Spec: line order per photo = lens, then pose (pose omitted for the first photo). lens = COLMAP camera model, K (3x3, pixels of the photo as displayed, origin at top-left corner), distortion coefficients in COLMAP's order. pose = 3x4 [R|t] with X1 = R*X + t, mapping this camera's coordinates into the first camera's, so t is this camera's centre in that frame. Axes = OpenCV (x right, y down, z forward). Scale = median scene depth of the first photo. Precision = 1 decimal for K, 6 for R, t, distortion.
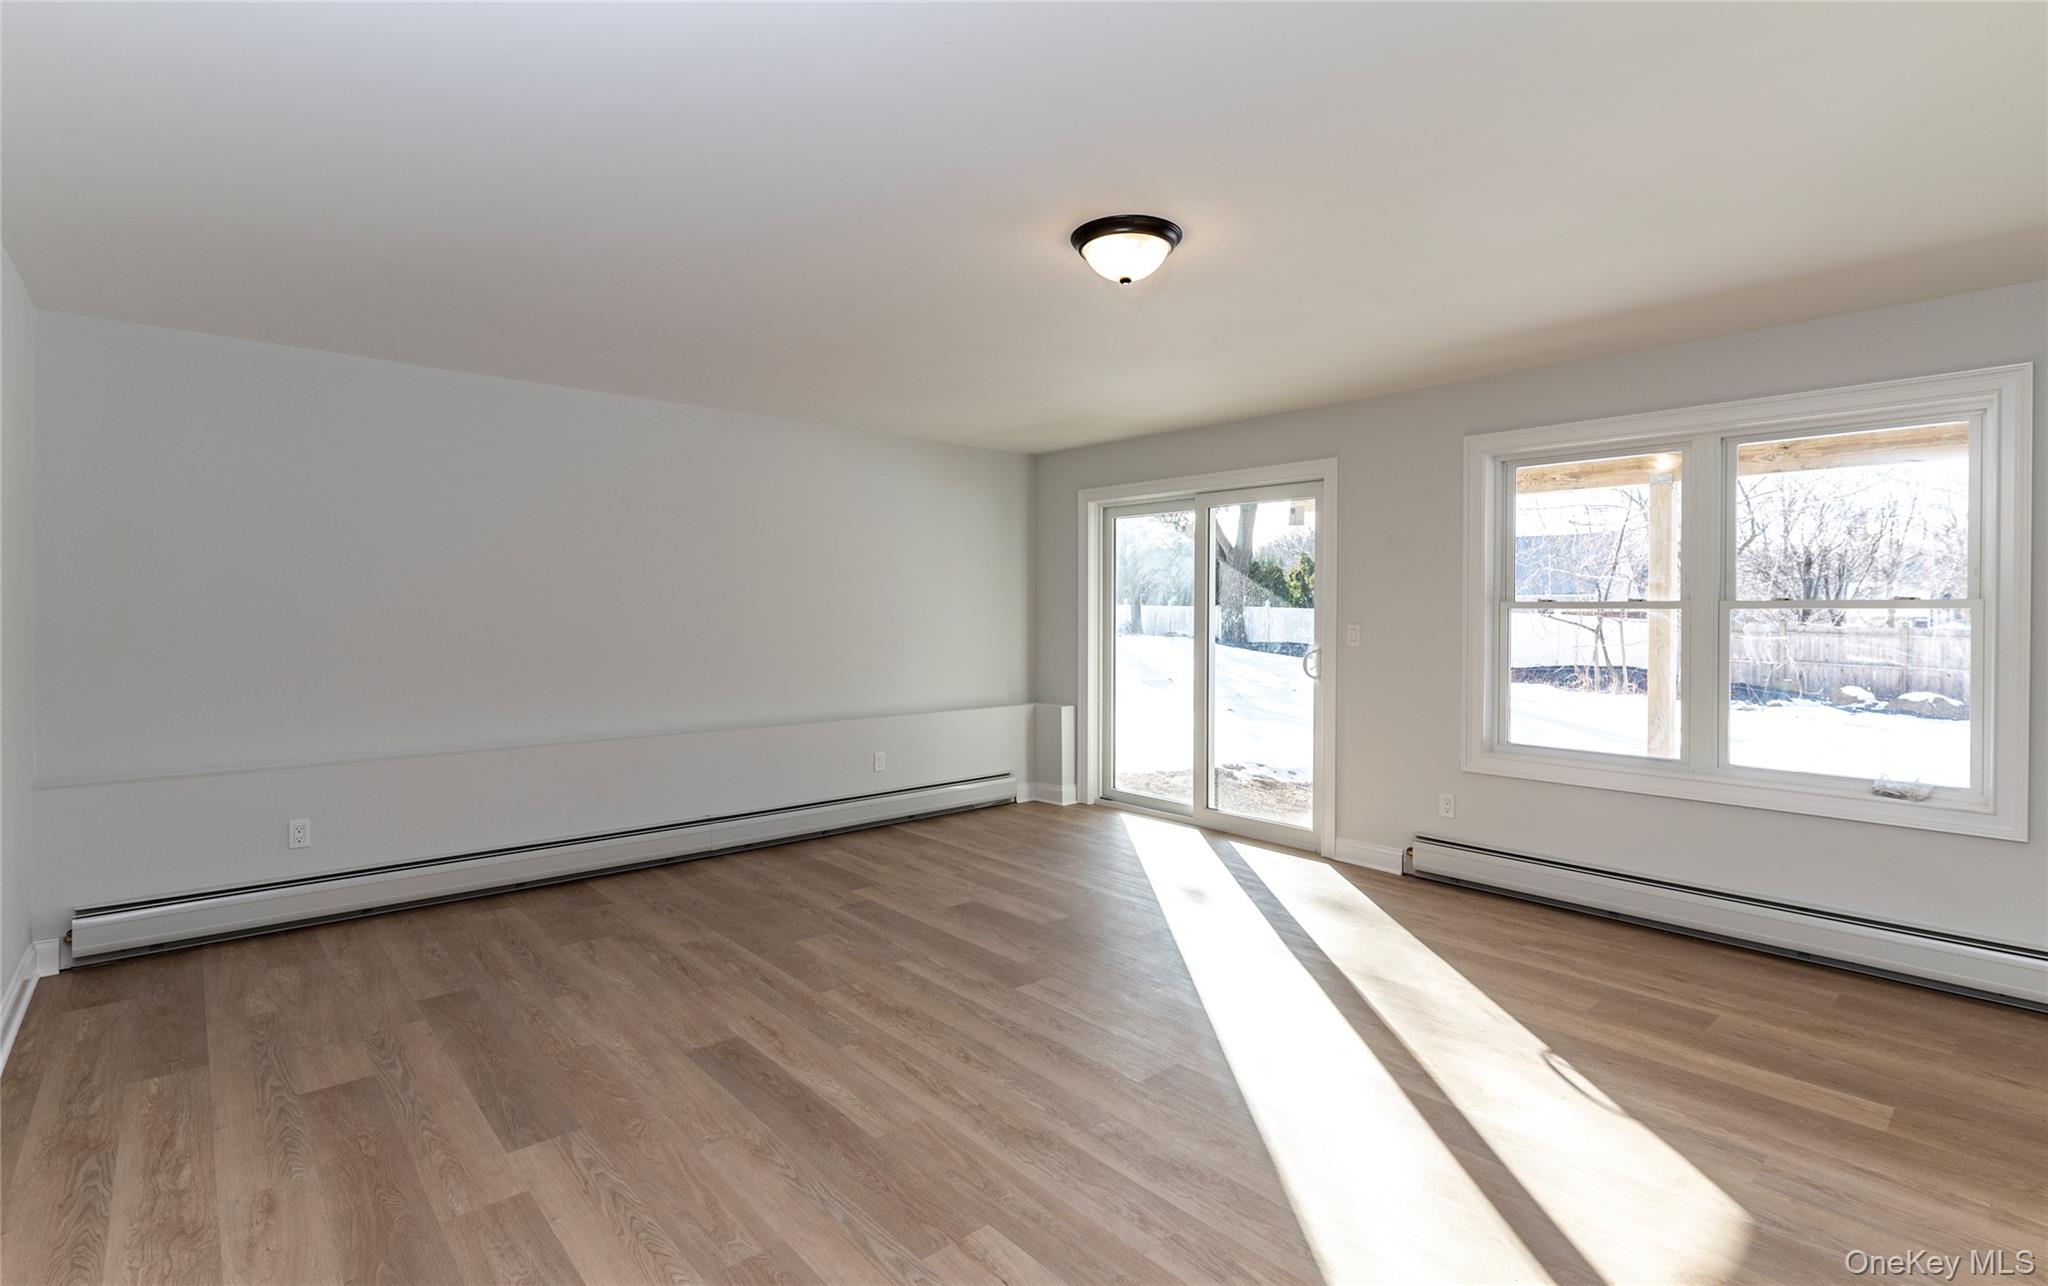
lens RADIAL K [[945.2, 0, 1025.9], [0, 945.2, 622.2], [0, 0, 1]] dist [0.000182, -0.000028]
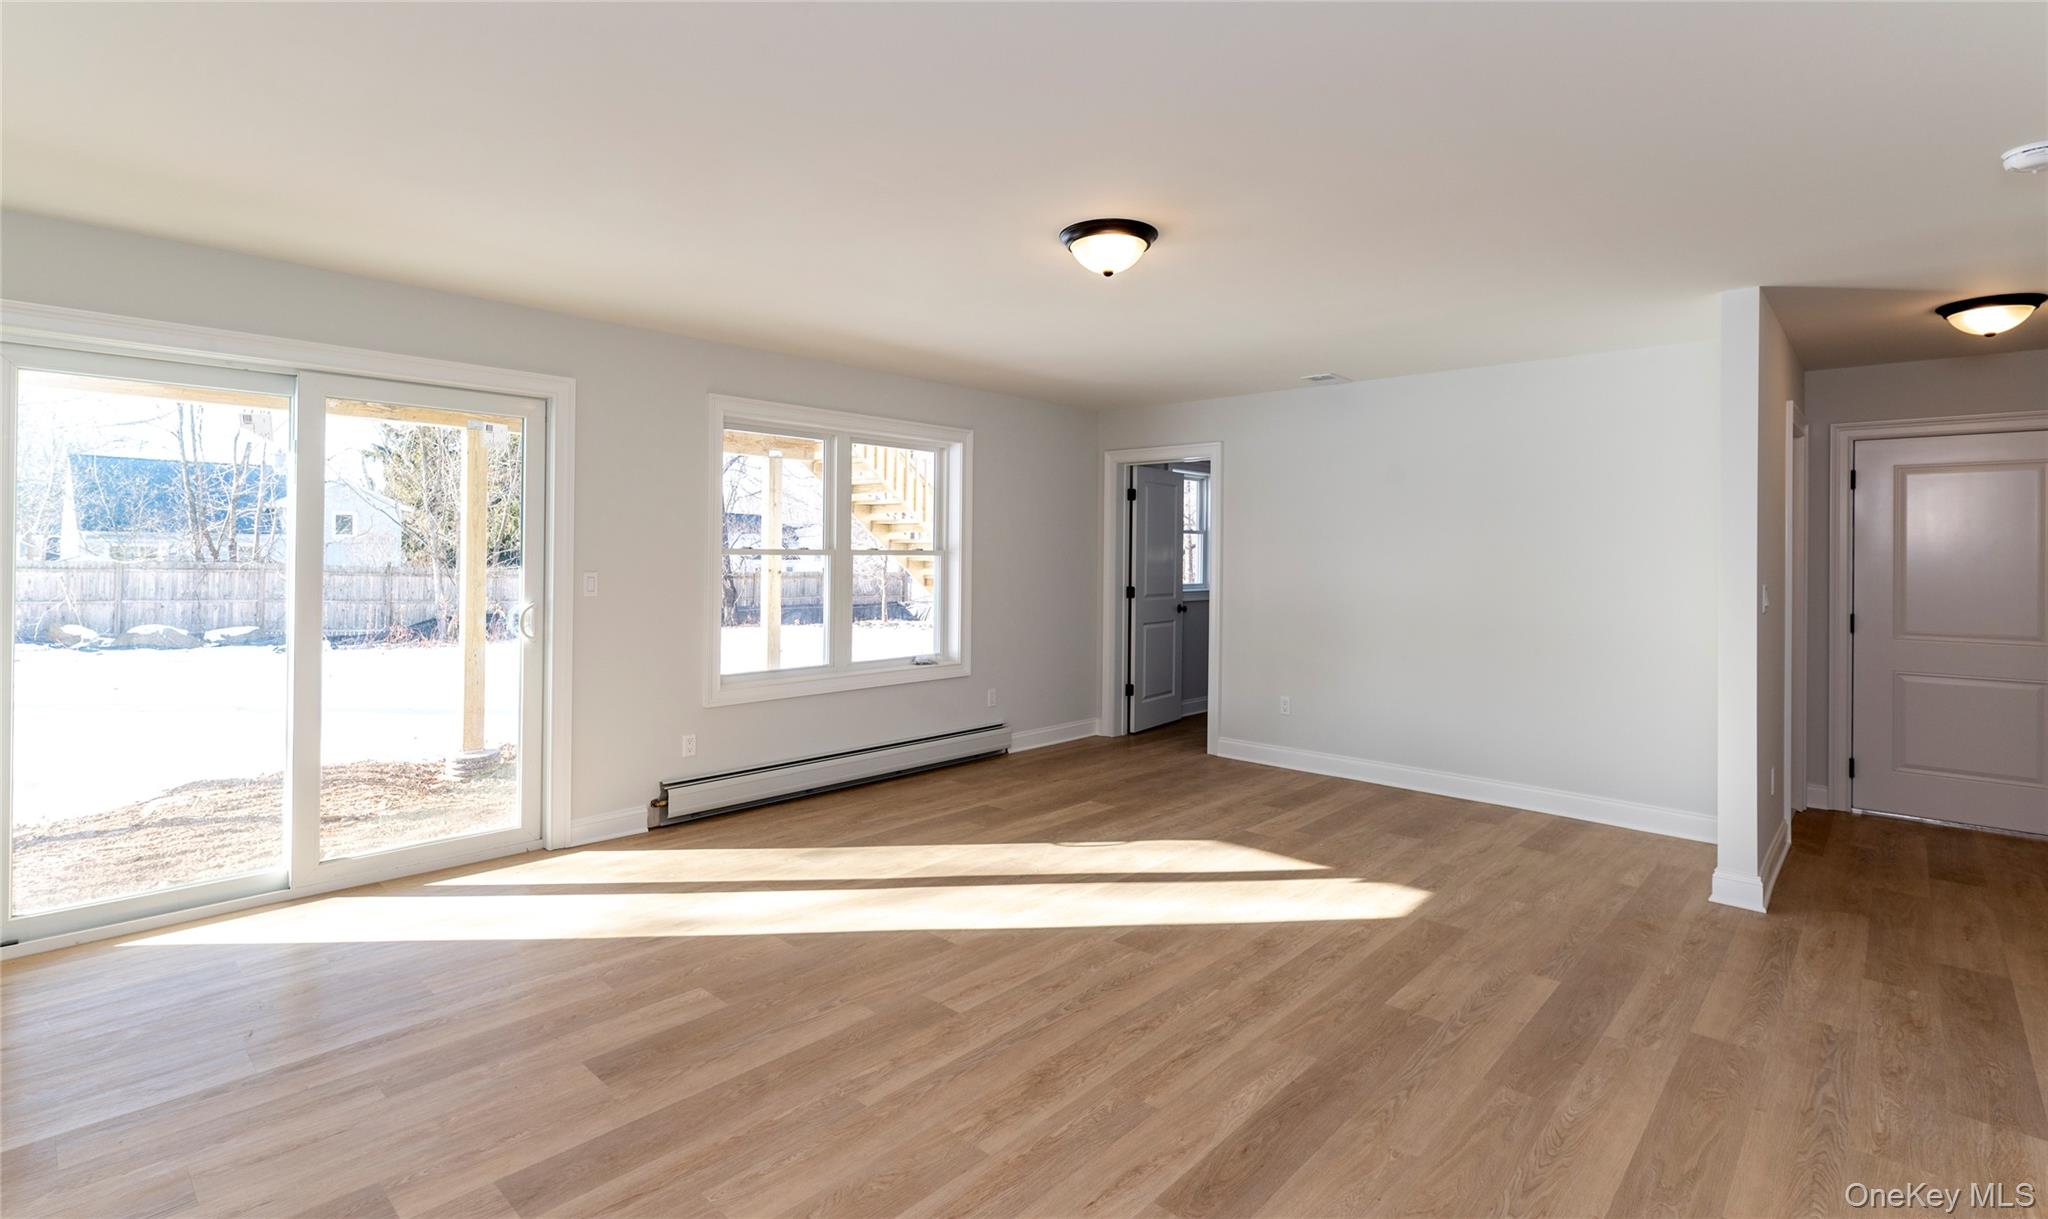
lens RADIAL K [[939.5, 0, 1025.6], [0, 939.5, 547.5], [0, 0, 1]] dist [0.000783, -0.000547]
pose [[-0.087471, 0.002063, 0.996165, -0.877721], [0.002458, 0.999995, -0.001855, -0.027773], [-0.996164, 0.002287, -0.087476, 1.041527]]
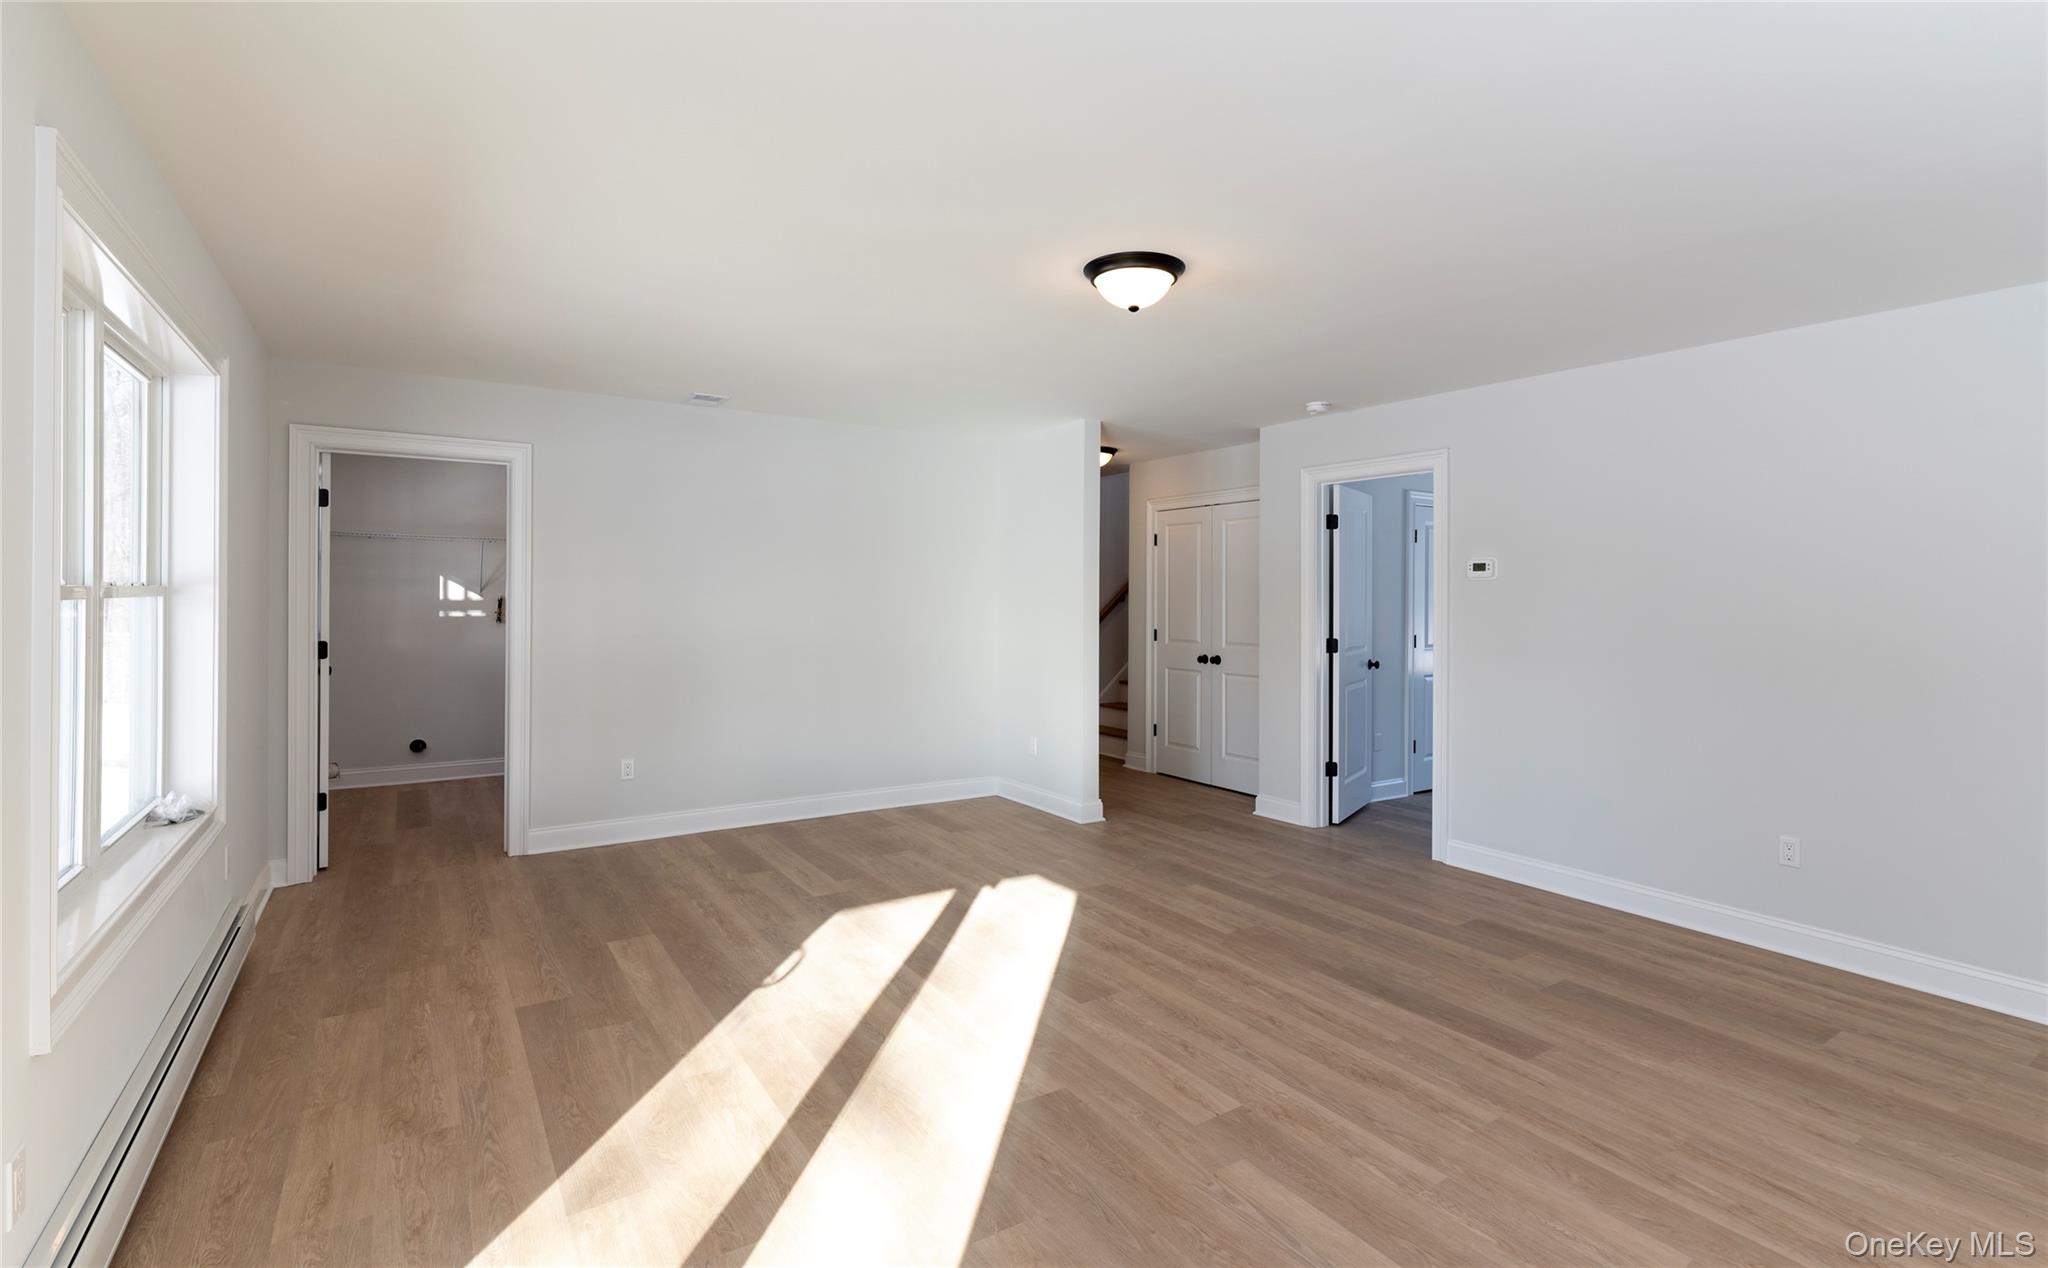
lens RADIAL K [[938.9, 0, 1017.9], [0, 938.9, 587.9], [0, 0, 1]] dist [0.010484, -0.000448]
pose [[-0.987777, -0.011217, 0.155467, 0.055420], [-0.010059, 0.999916, 0.008234, -0.040990], [-0.155546, 0.006569, -0.987807, 1.834395]]
